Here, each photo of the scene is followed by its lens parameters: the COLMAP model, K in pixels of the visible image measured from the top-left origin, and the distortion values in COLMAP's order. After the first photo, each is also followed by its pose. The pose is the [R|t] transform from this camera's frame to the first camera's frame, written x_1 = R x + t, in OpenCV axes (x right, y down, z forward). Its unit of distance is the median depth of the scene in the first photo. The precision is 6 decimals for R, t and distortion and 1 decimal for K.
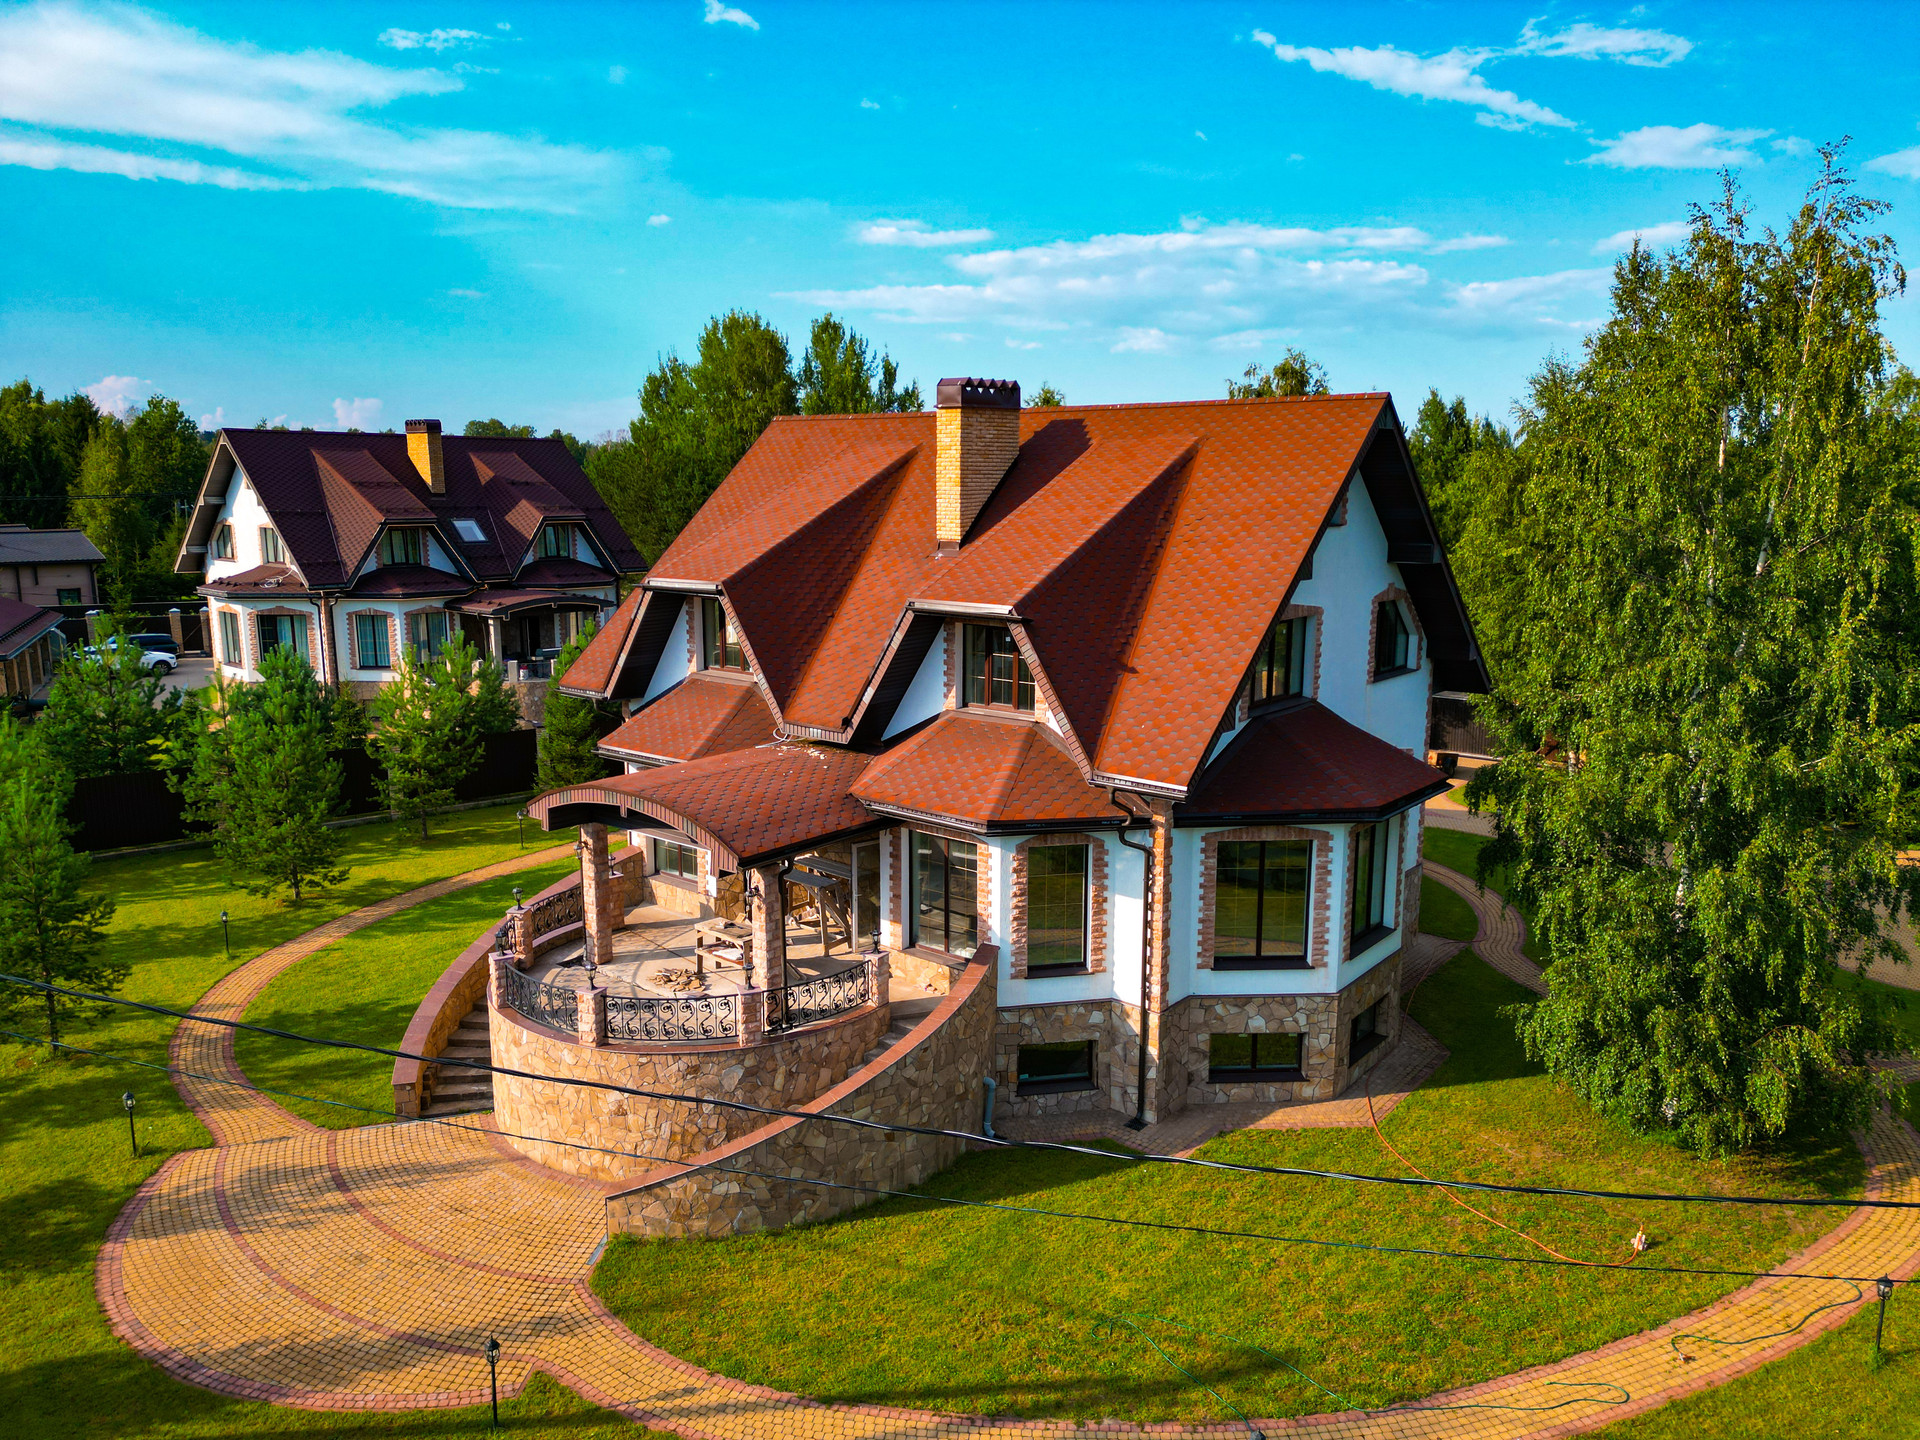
lens RADIAL K [[1350.7, 0, 965.9], [0, 1350.7, 724.7], [0, 0, 1]] dist [0.052099, -0.036894]
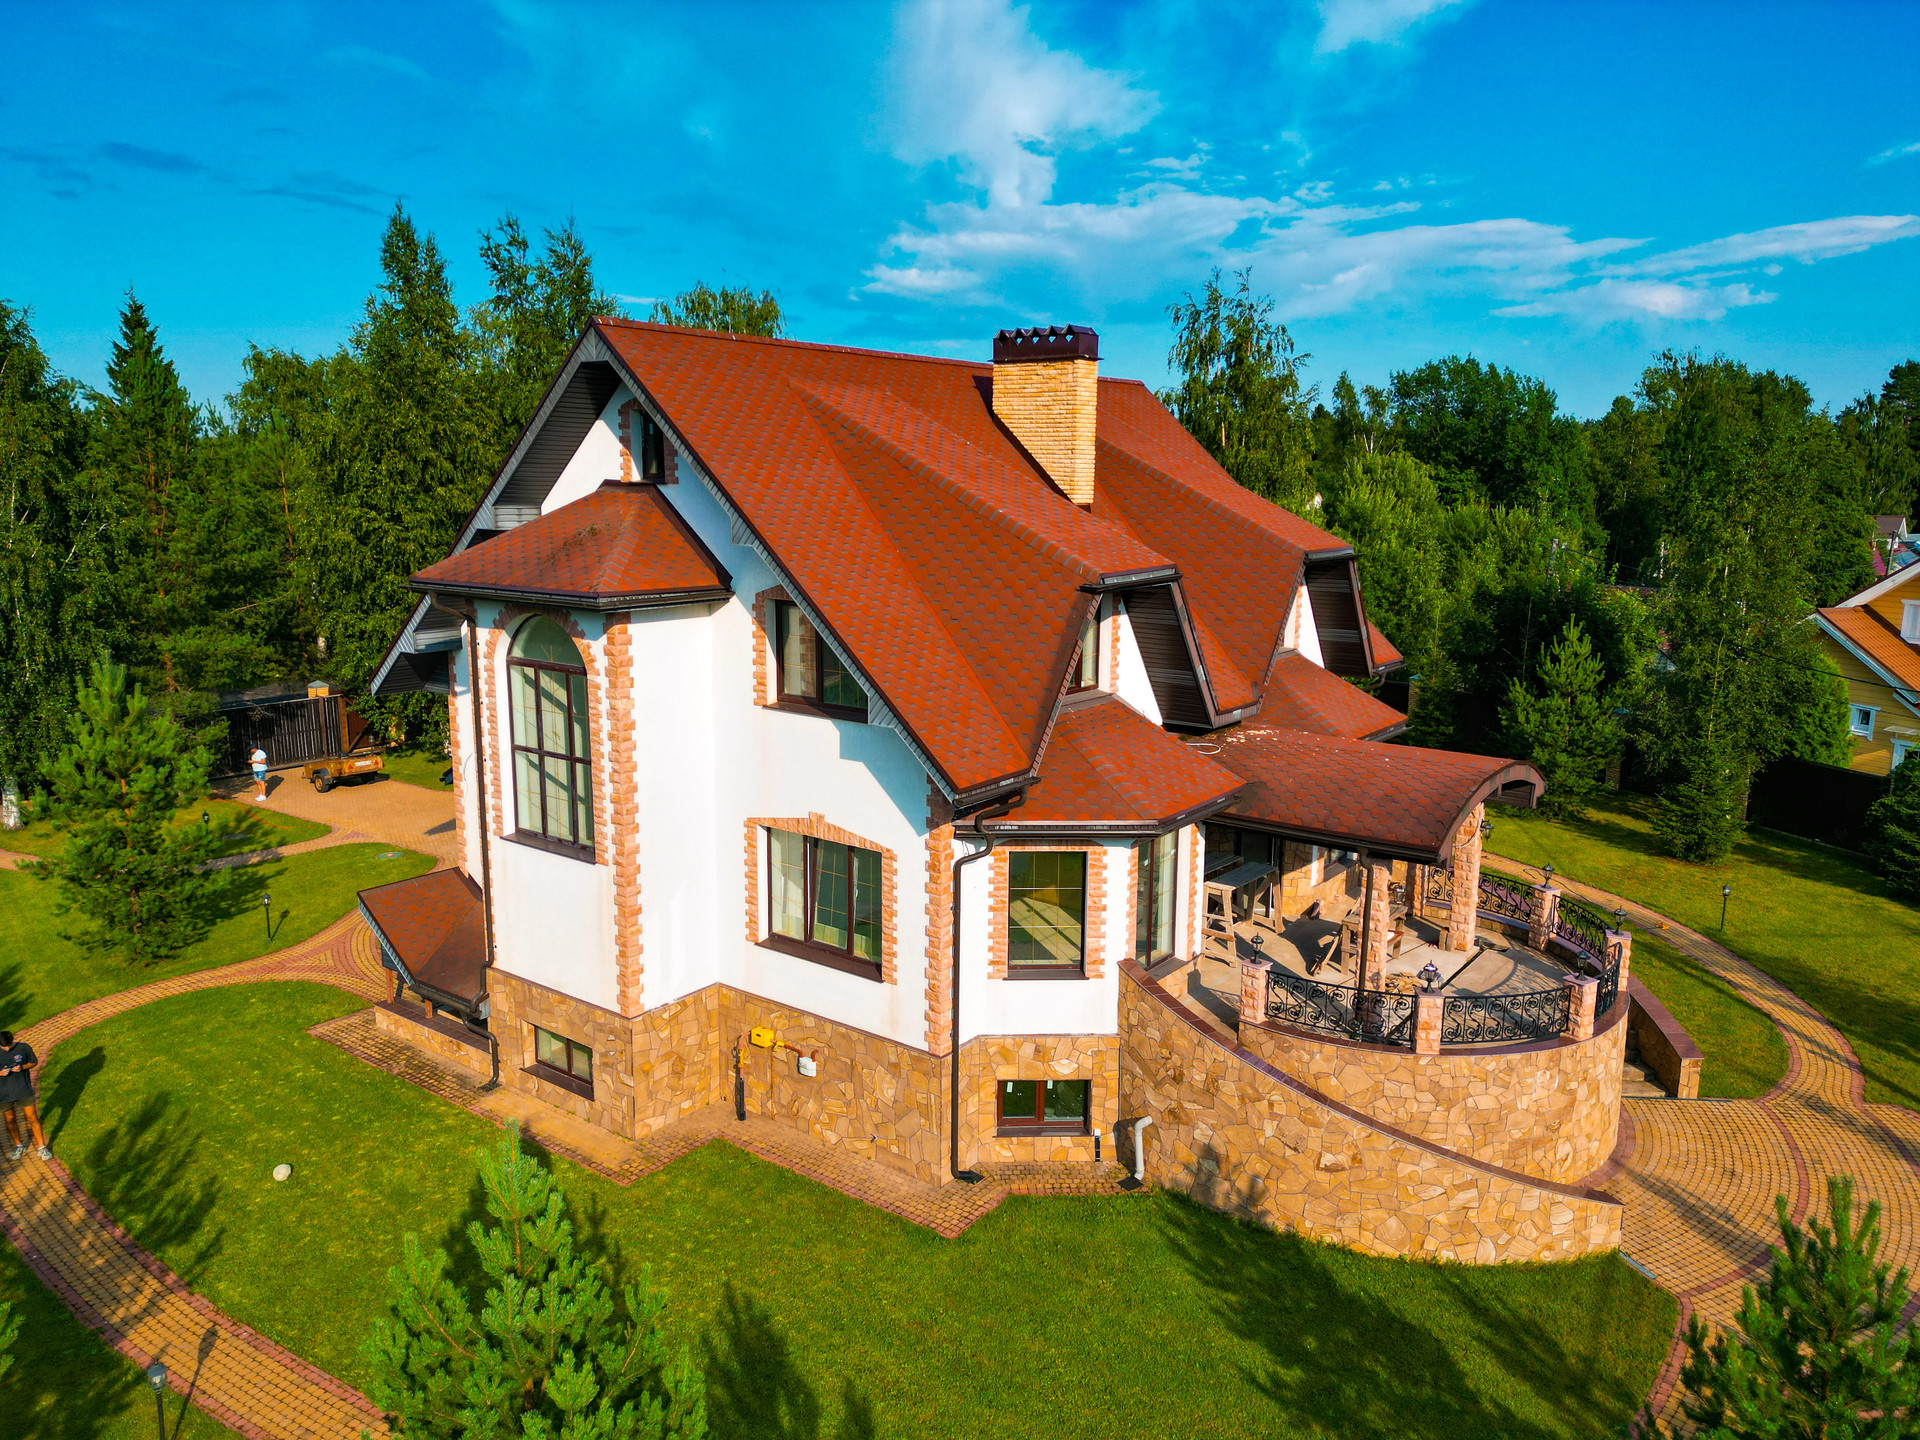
lens RADIAL K [[1350.7, 0, 960.8], [0, 1350.7, 714.9], [0, 0, 1]] dist [0.052099, -0.036894]
pose [[-0.039654, -0.180509, 0.982774, -1.045779], [0.171585, 0.967707, 0.184665, -0.203161], [-0.984371, 0.175952, -0.007401, 1.238768]]
